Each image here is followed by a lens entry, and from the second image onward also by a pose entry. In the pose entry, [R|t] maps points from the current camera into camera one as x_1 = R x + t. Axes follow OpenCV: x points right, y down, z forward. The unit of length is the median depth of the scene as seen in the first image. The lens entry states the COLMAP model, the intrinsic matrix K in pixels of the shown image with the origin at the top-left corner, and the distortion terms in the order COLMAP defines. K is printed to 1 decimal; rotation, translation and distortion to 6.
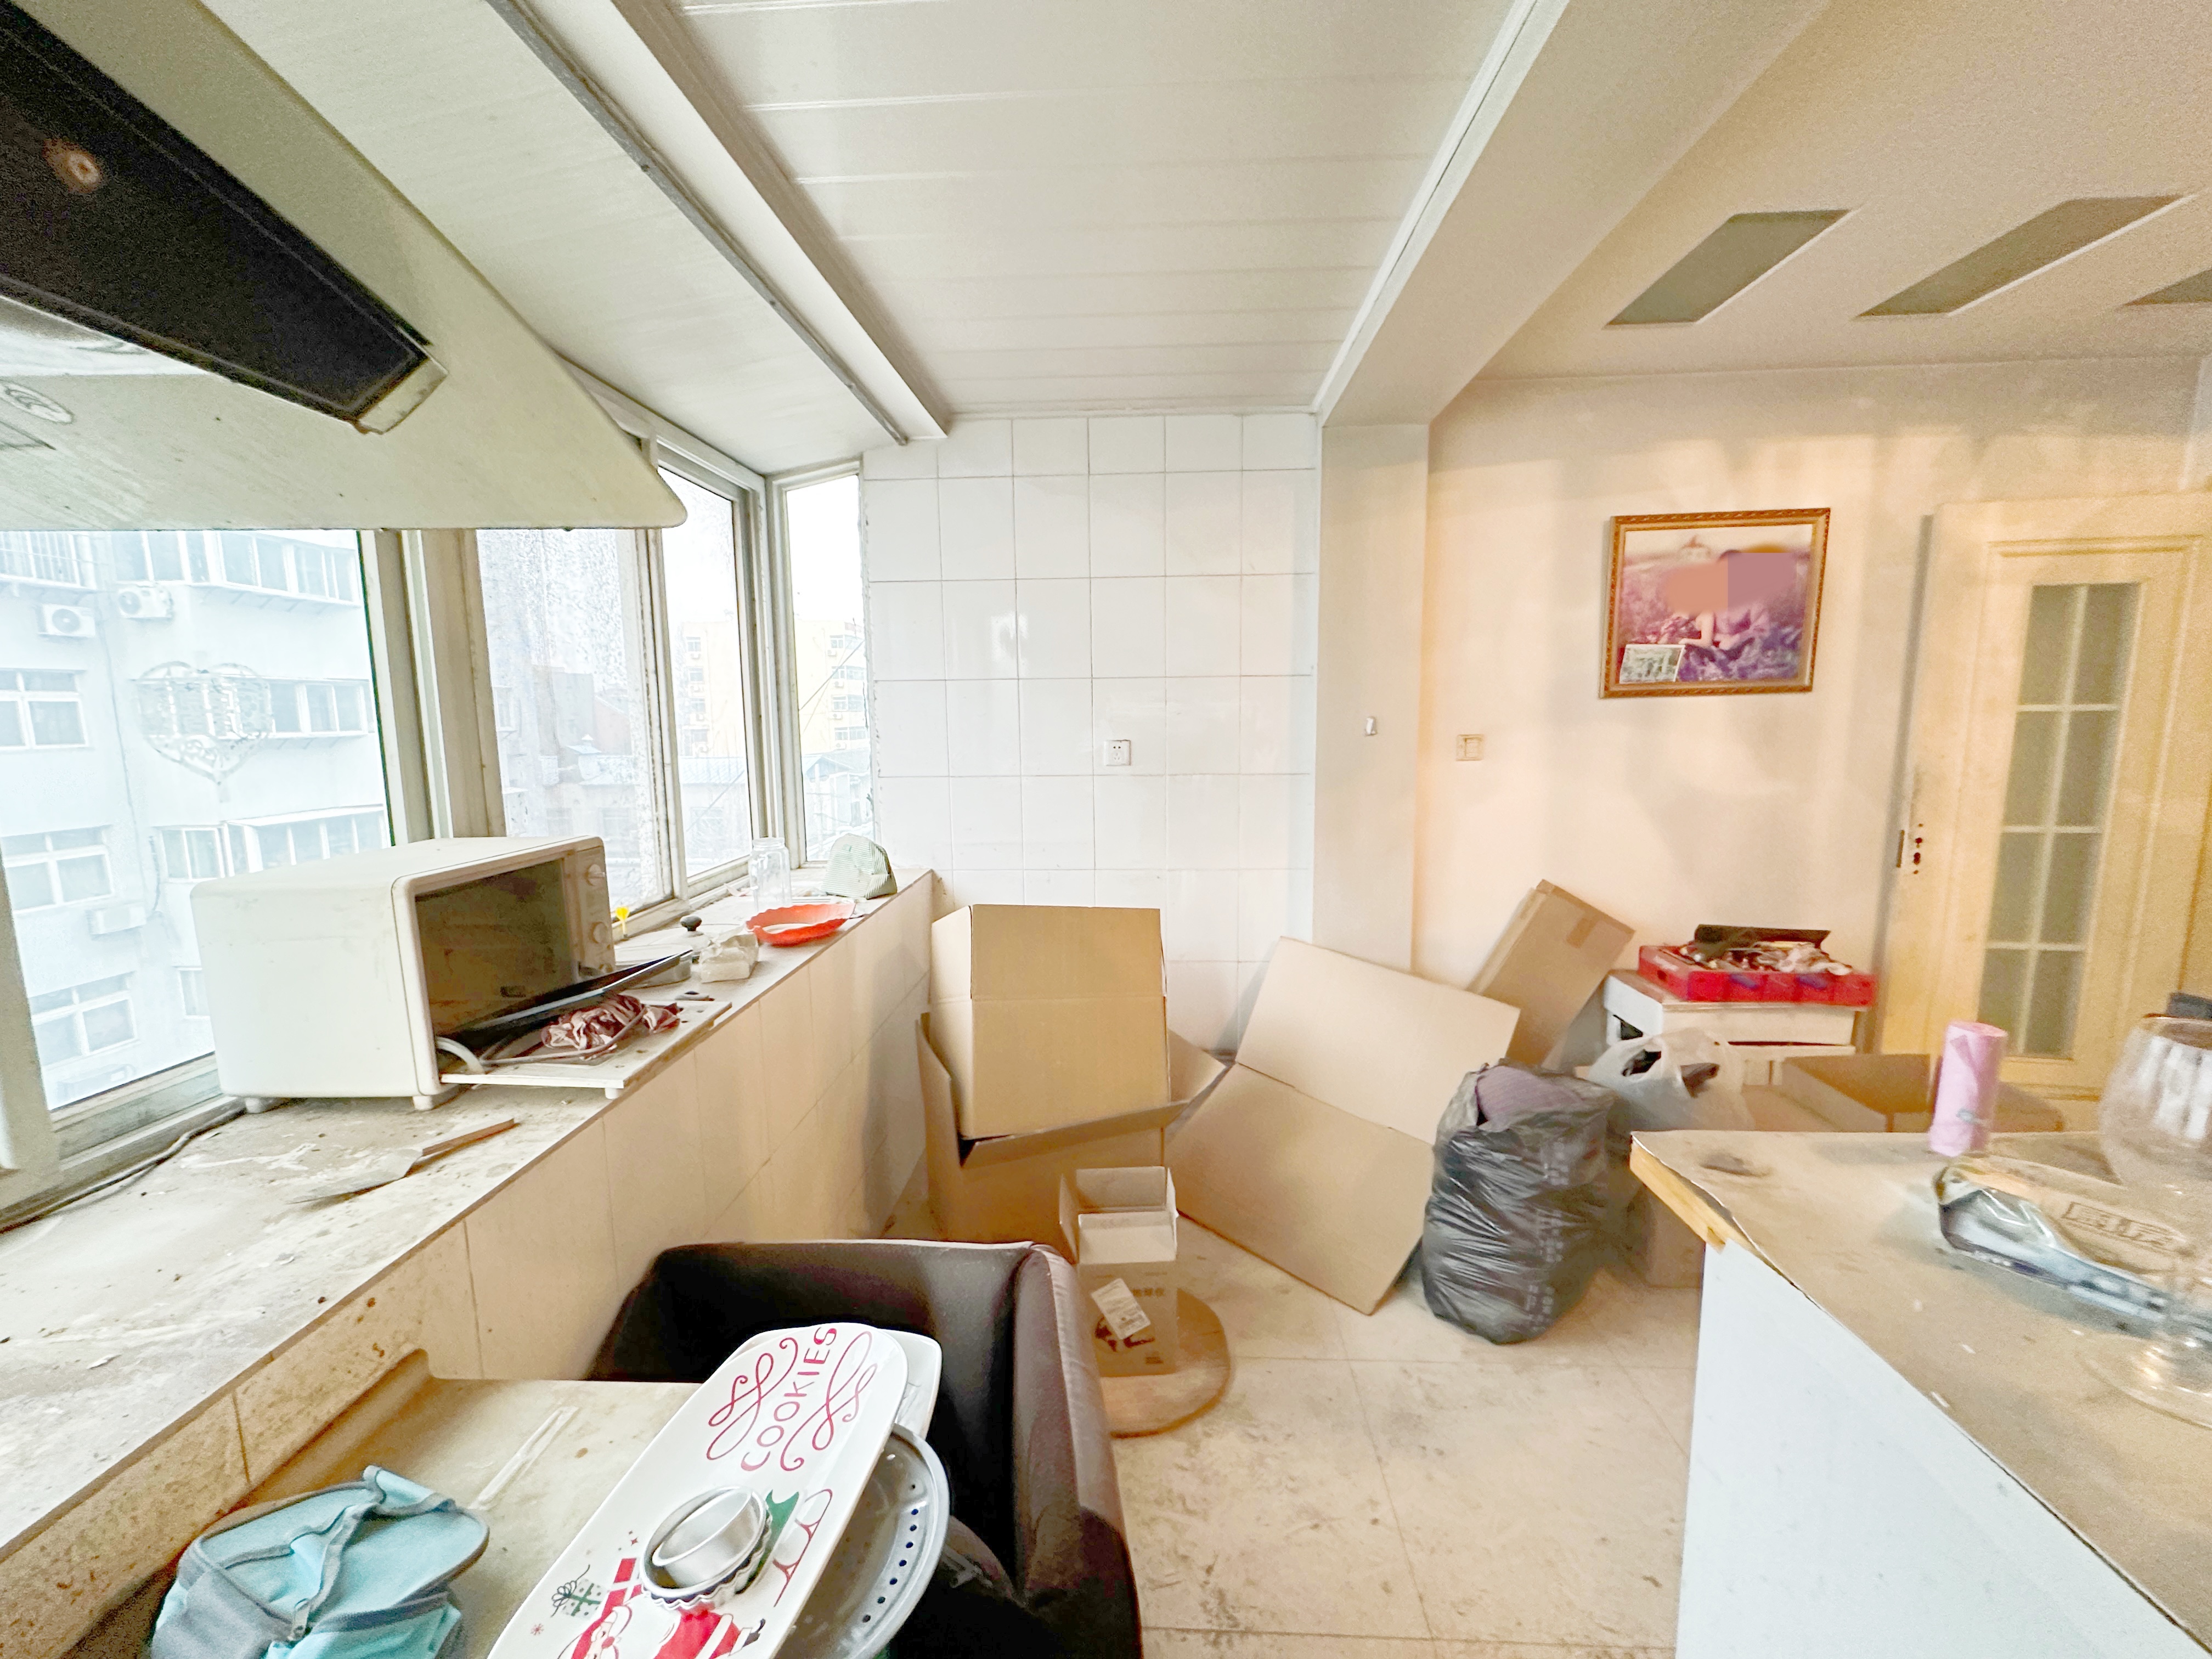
lens RADIAL K [[875.4, 0, 1117.5], [0, 875.4, 822.6], [0, 0, 1]] dist [-0.003600, -0.000641]
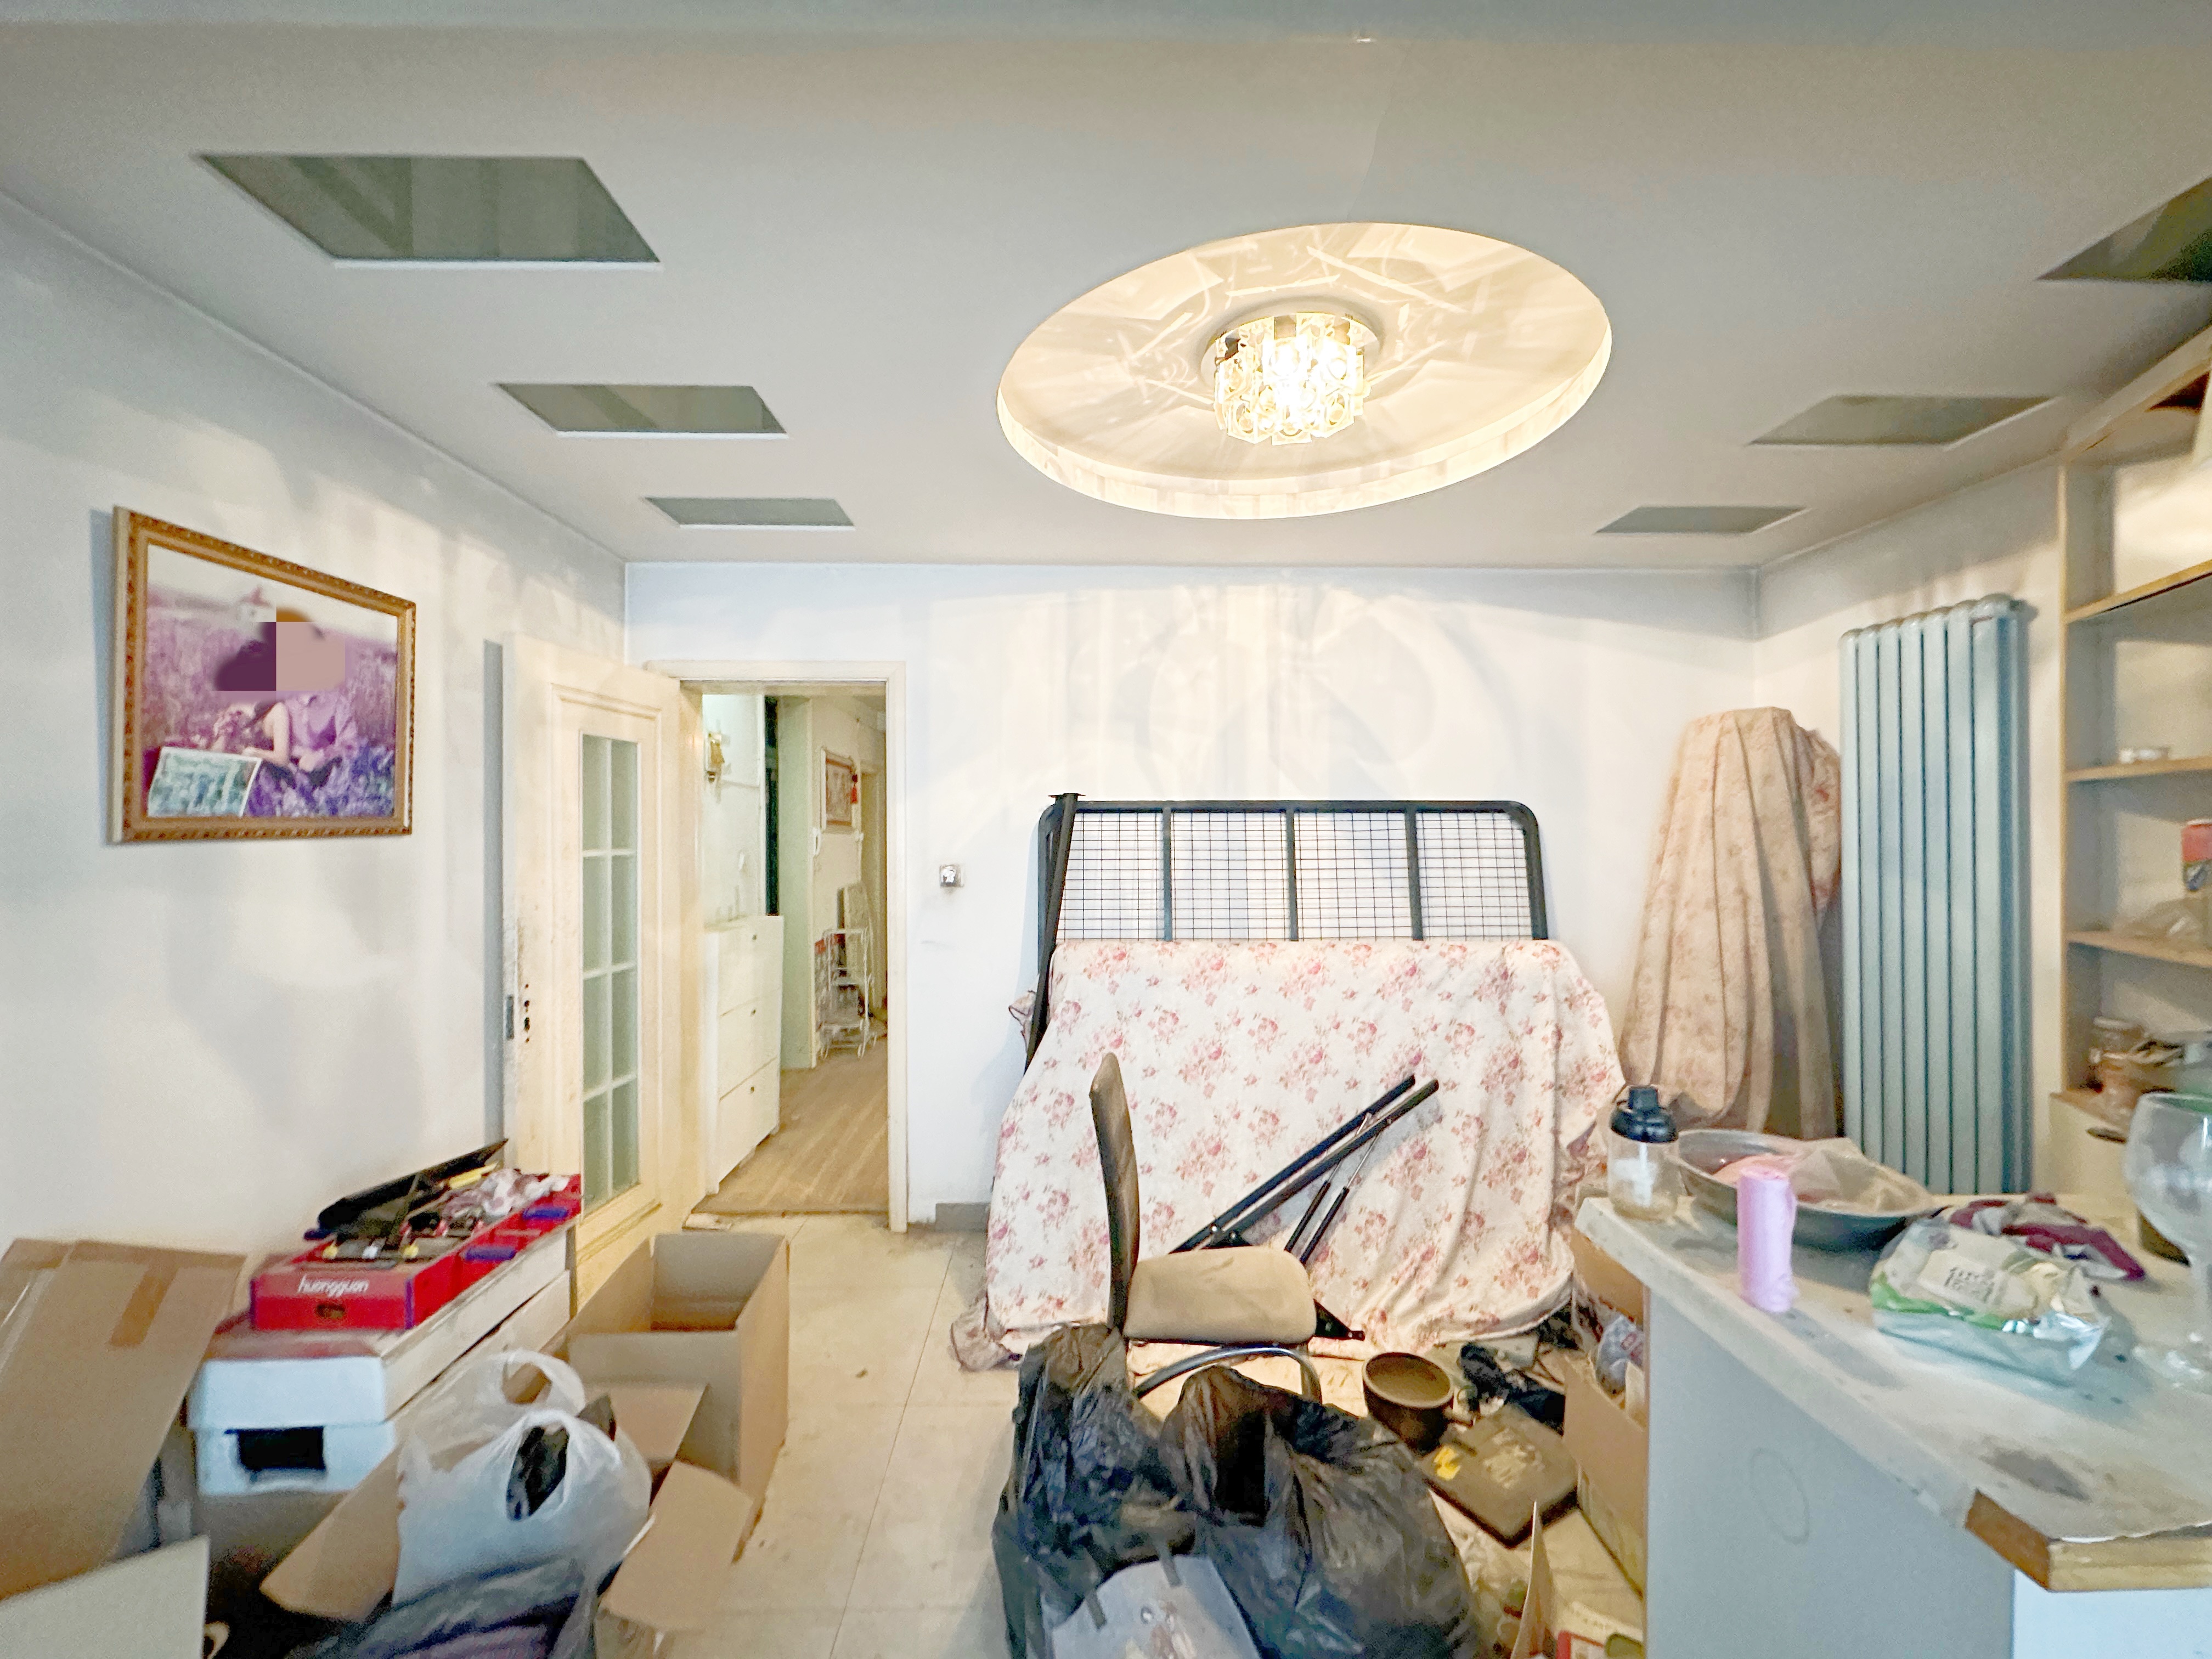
lens RADIAL K [[875.4, 0, 1103.8], [0, 875.4, 830.0], [0, 0, 1]] dist [-0.003600, -0.000641]
pose [[-0.059967, 0.015765, 0.998076, 0.000762], [0.138213, 0.990375, -0.007339, -0.065569], [-0.988585, 0.137507, -0.061569, 0.453211]]
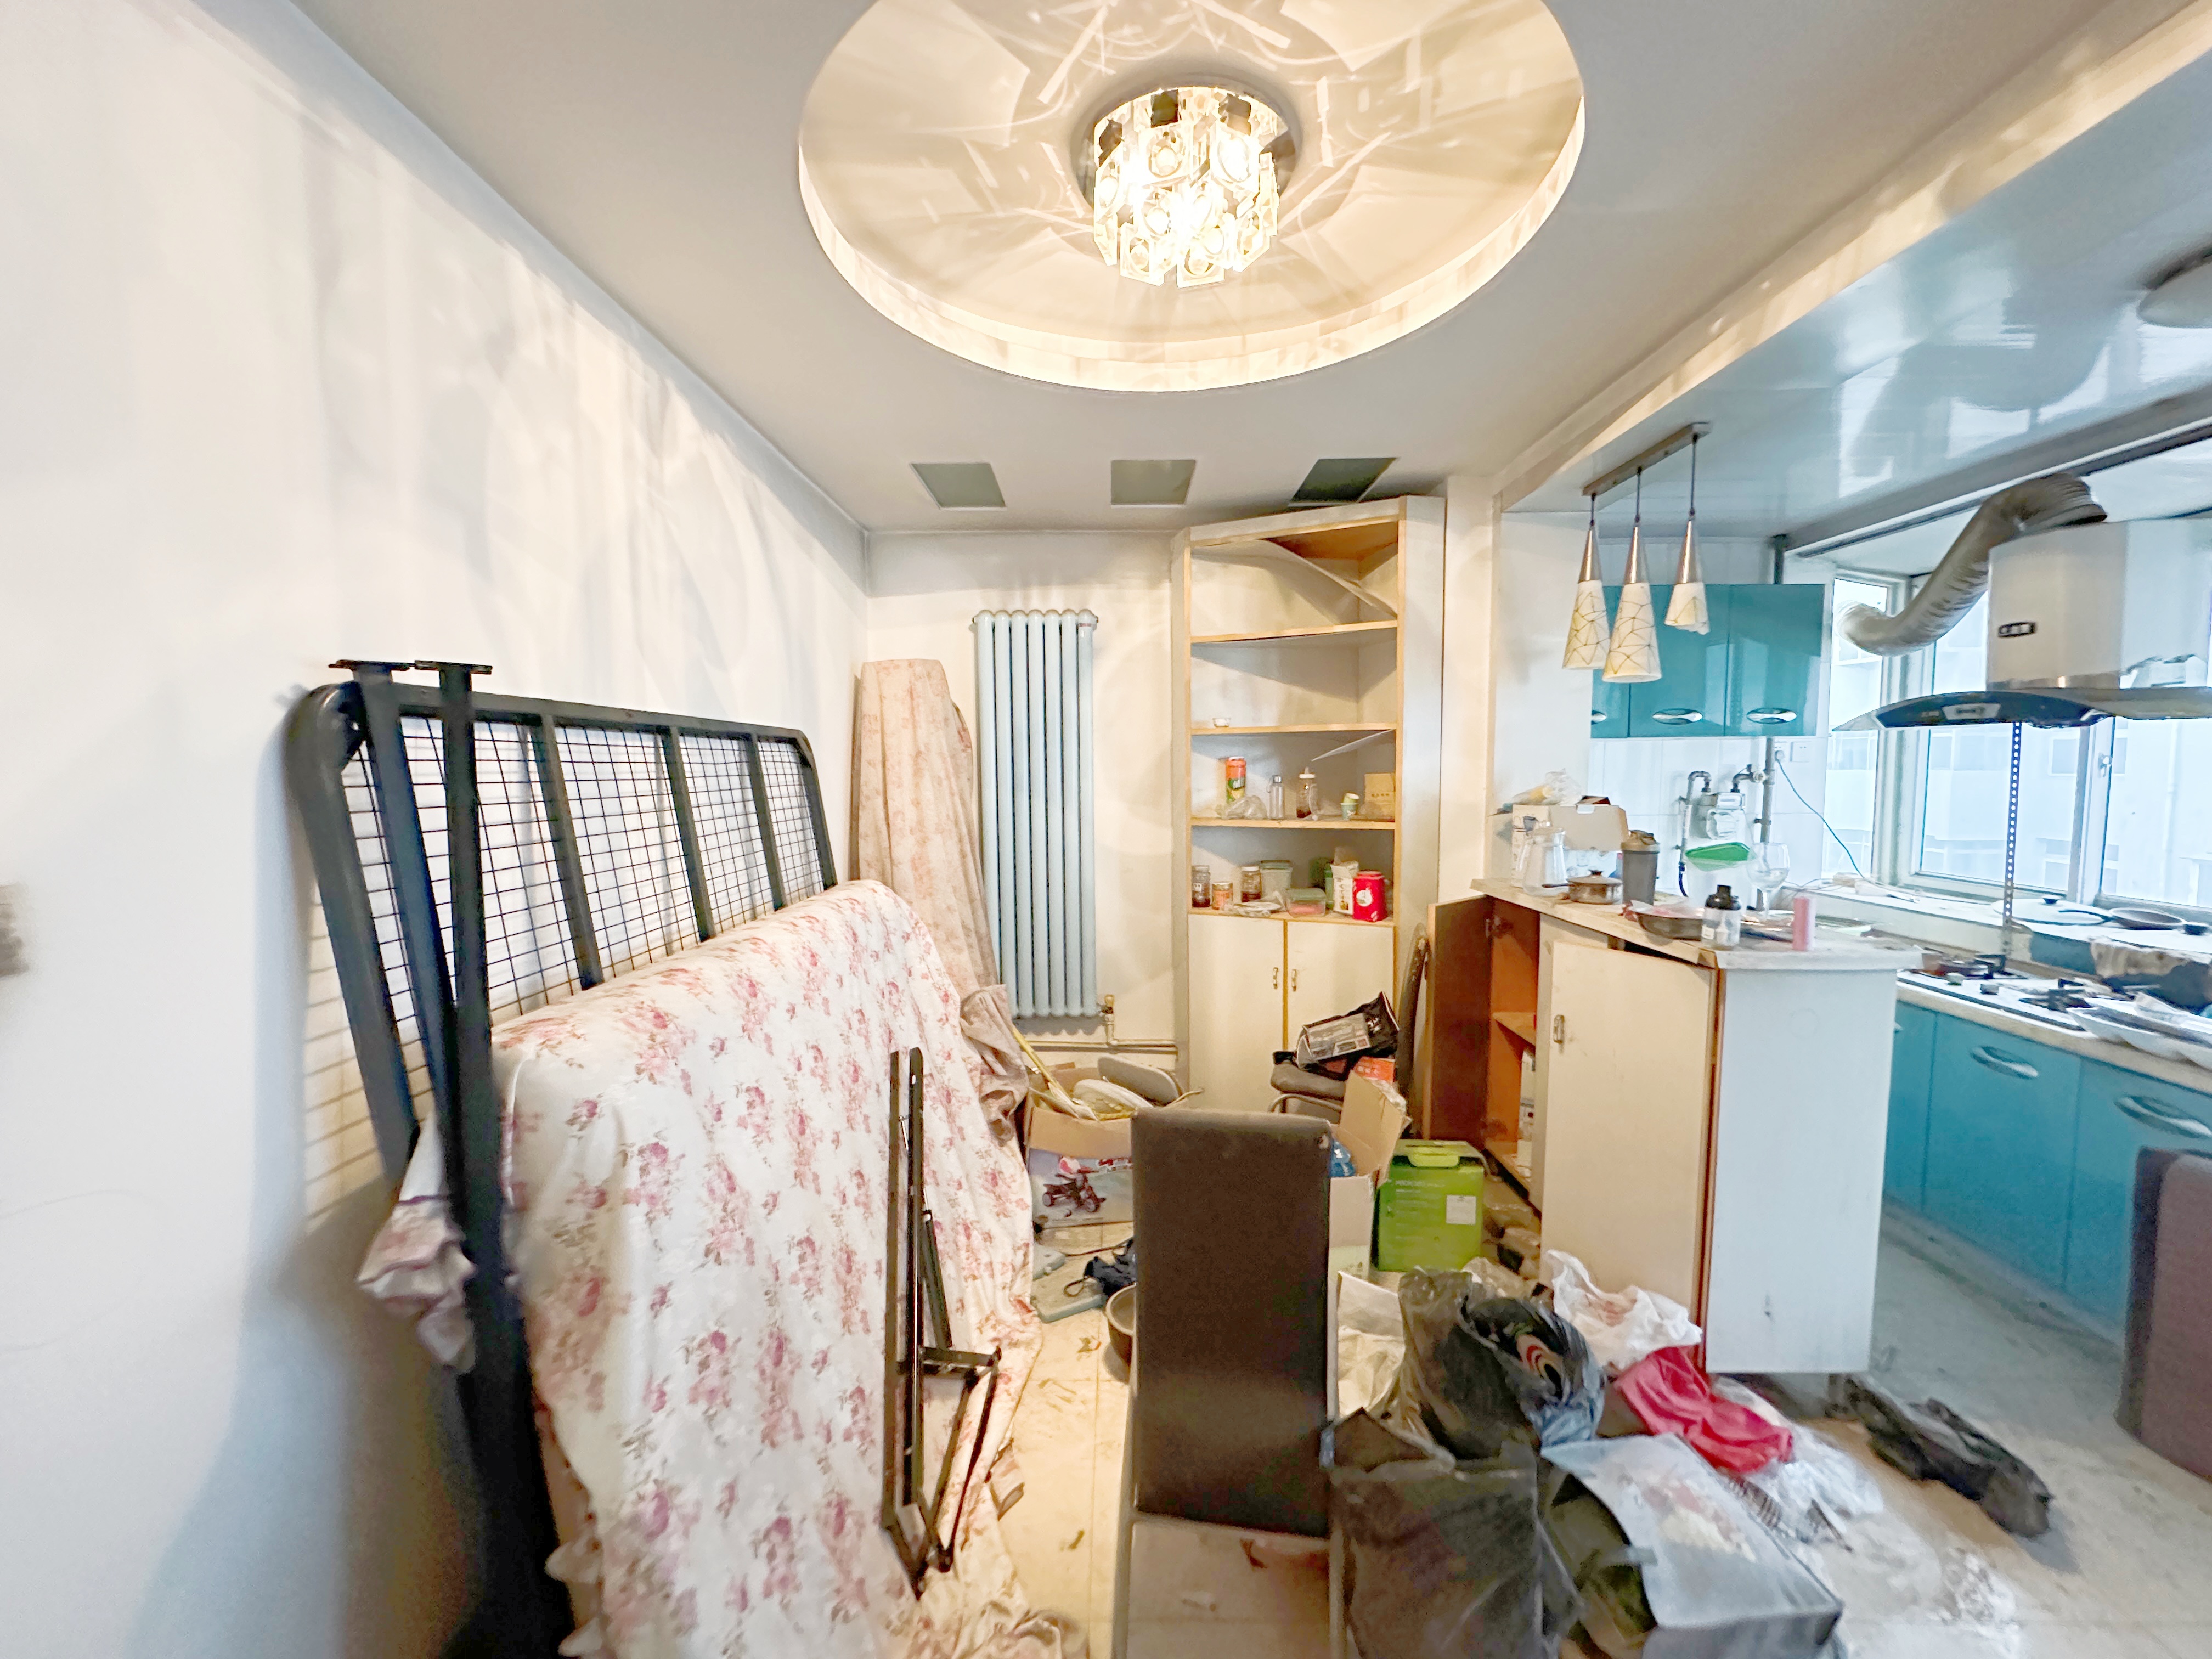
lens RADIAL K [[875.4, 0, 1106.4], [0, 875.4, 830.9], [0, 0, 1]] dist [-0.003600, -0.000641]
pose [[-0.999470, 0.025493, -0.020227, 0.584204], [0.020685, 0.977503, 0.209904, -0.112615], [0.025123, 0.209374, -0.977513, 0.755561]]
